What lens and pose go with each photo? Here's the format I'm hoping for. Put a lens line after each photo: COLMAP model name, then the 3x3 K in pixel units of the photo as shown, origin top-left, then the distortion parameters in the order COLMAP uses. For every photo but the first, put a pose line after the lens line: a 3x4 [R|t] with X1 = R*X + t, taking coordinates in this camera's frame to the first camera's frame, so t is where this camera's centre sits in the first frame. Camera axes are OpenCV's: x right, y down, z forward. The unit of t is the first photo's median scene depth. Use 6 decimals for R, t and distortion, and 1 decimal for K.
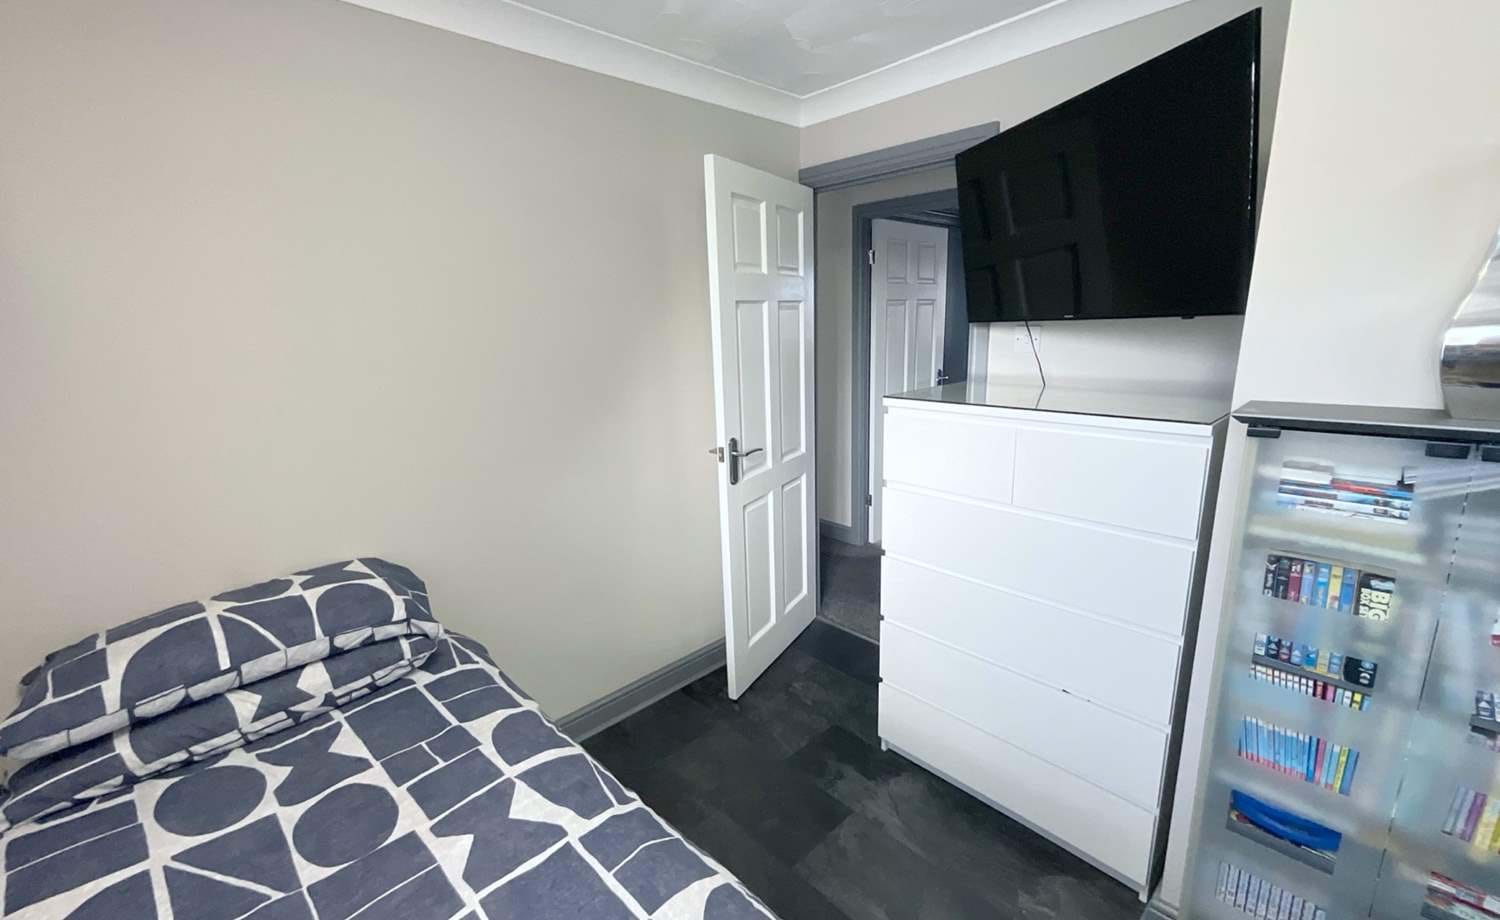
lens RADIAL K [[608.3, 0, 744.8], [0, 608.3, 452.8], [0, 0, 1]] dist [-0.003797, 0.001152]
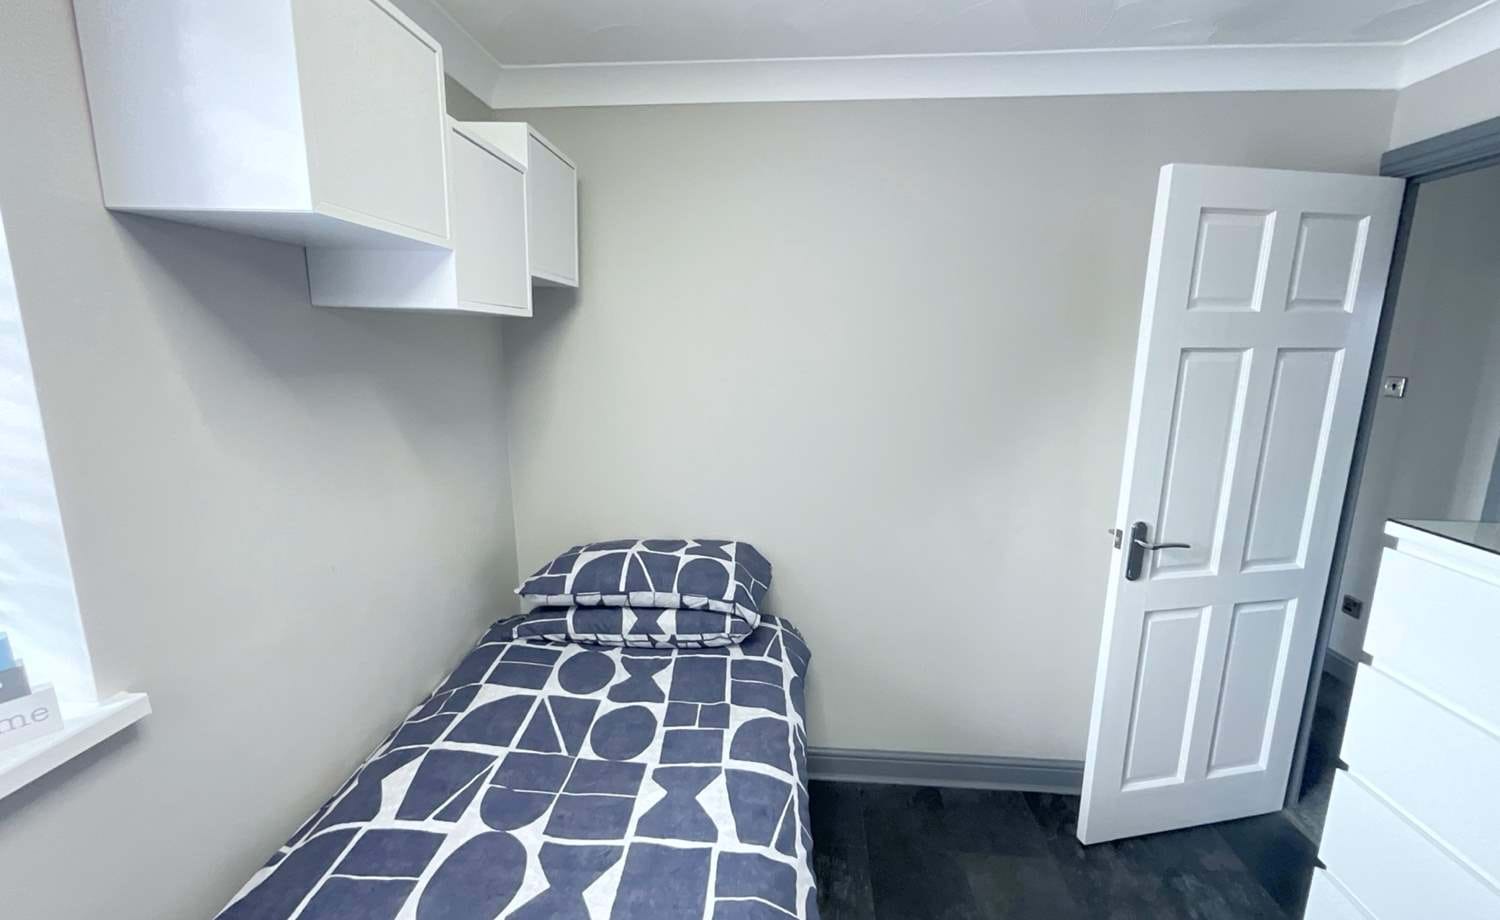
lens RADIAL K [[608.3, 0, 750.7], [0, 608.3, 452.9], [0, 0, 1]] dist [-0.003797, 0.001152]
pose [[0.672595, 0.170237, -0.720164, 0.311197], [-0.190100, 0.980269, 0.054179, -0.096560], [0.715177, 0.100462, 0.691686, 0.160779]]
